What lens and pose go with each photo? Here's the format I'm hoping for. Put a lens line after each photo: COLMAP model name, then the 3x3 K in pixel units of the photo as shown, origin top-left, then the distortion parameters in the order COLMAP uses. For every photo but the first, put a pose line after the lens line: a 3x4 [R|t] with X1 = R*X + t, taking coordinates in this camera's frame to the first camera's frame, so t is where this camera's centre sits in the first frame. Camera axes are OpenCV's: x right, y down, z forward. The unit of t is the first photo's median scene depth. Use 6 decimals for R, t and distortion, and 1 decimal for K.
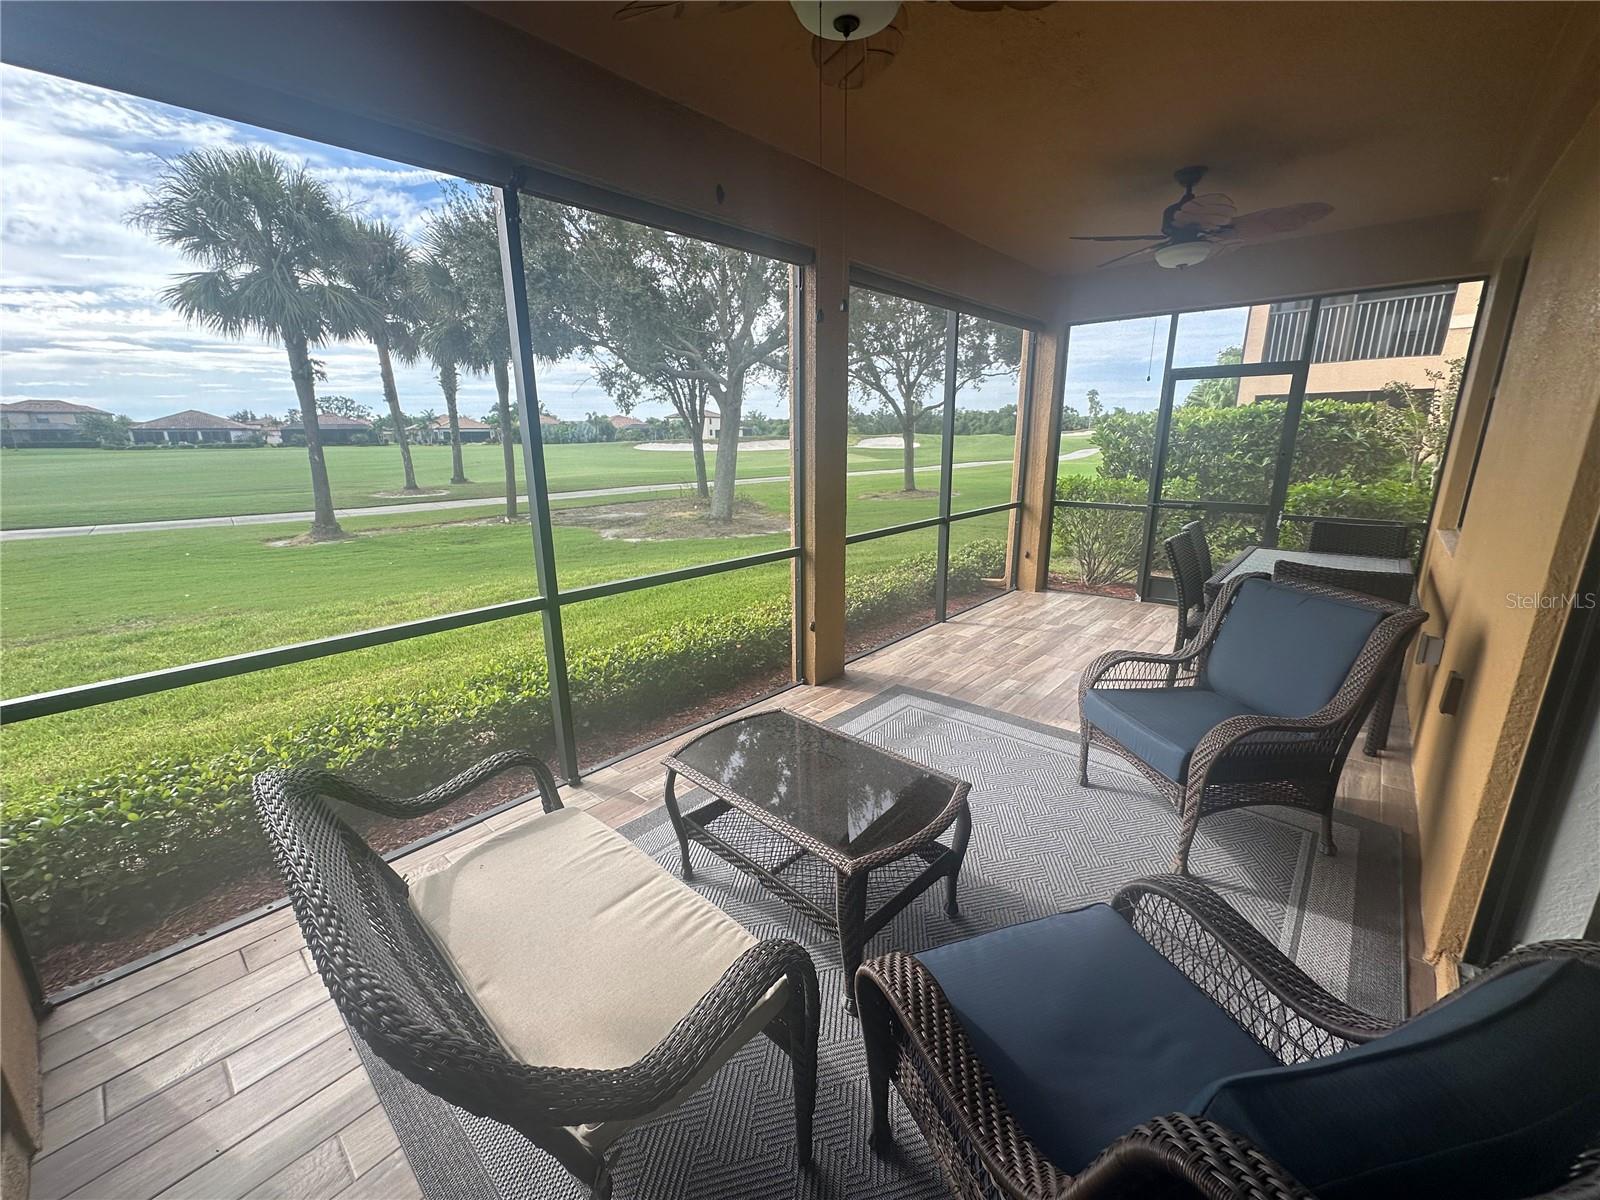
lens RADIAL K [[633.8, 0, 804.1], [0, 633.8, 595.6], [0, 0, 1]] dist [-0.002881, -0.000229]
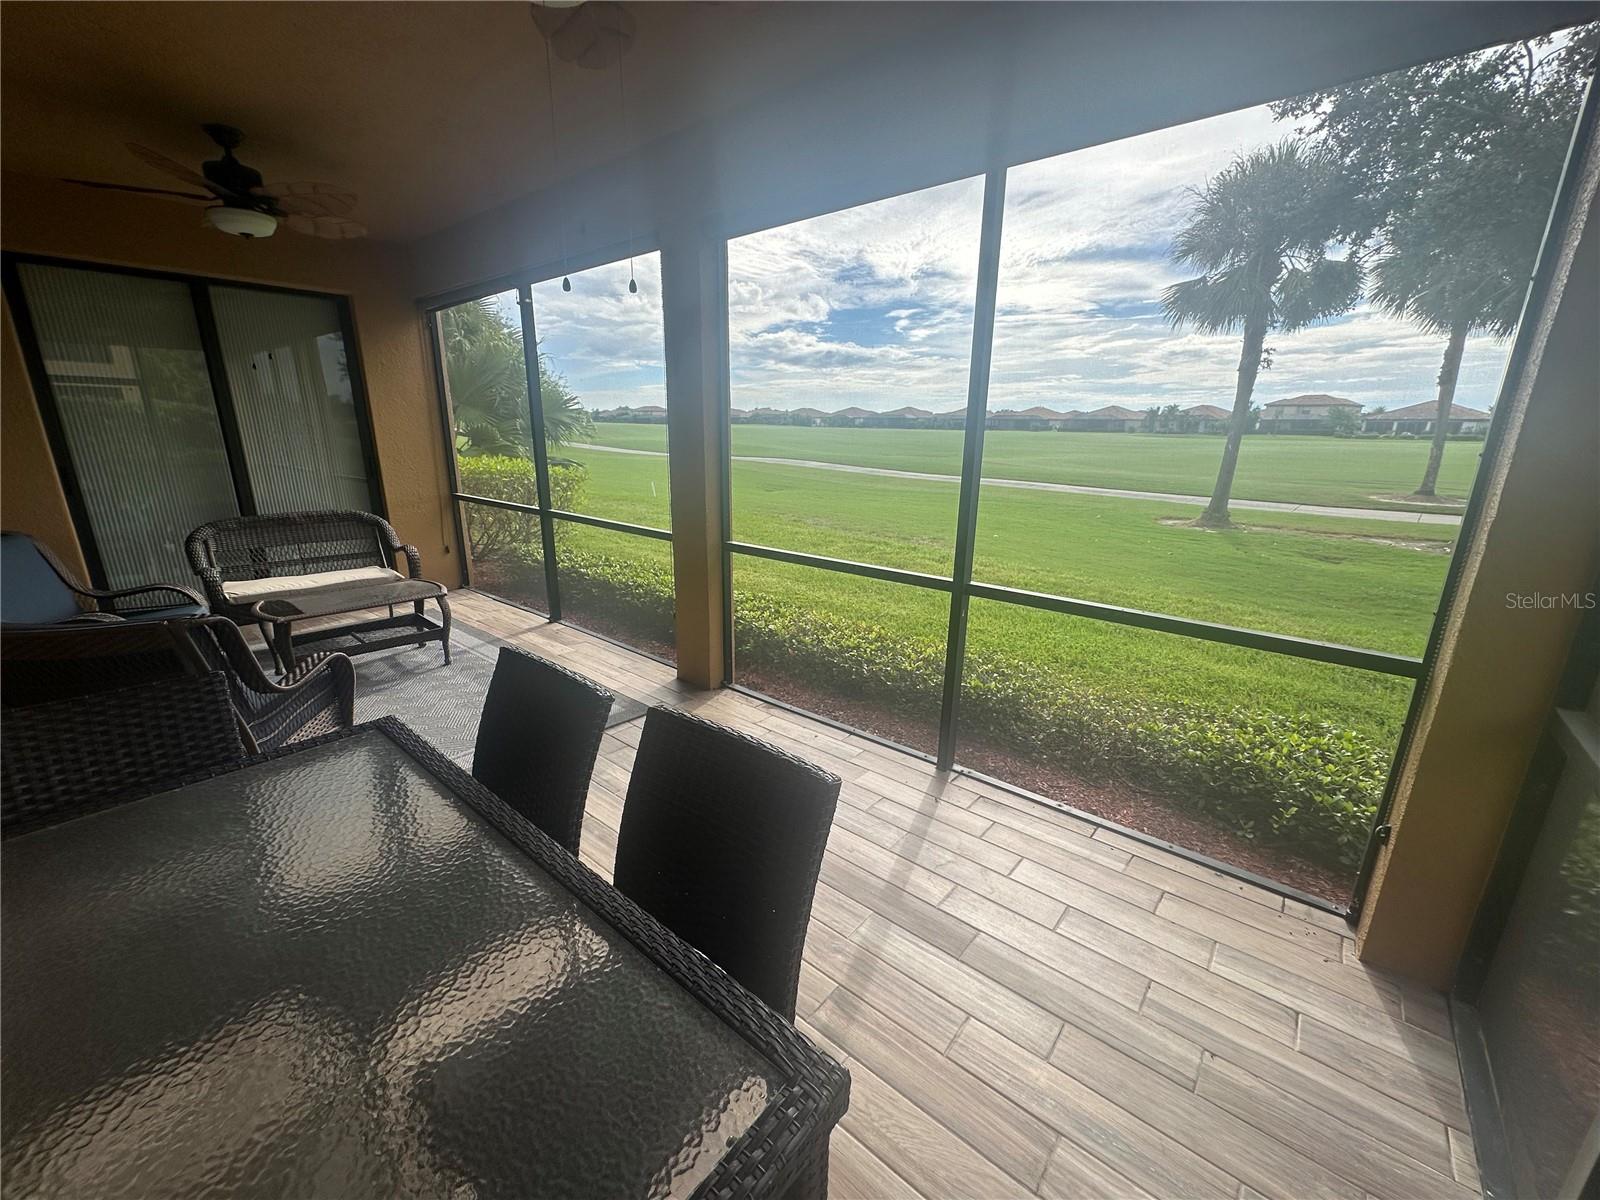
lens RADIAL K [[633.8, 0, 804.2], [0, 633.8, 602.6], [0, 0, 1]] dist [-0.002881, -0.000229]
pose [[0.038555, 0.276864, -0.960135, 0.245302], [-0.253529, 0.932119, 0.258605, -0.071350], [0.966559, 0.233452, 0.106131, 0.276764]]
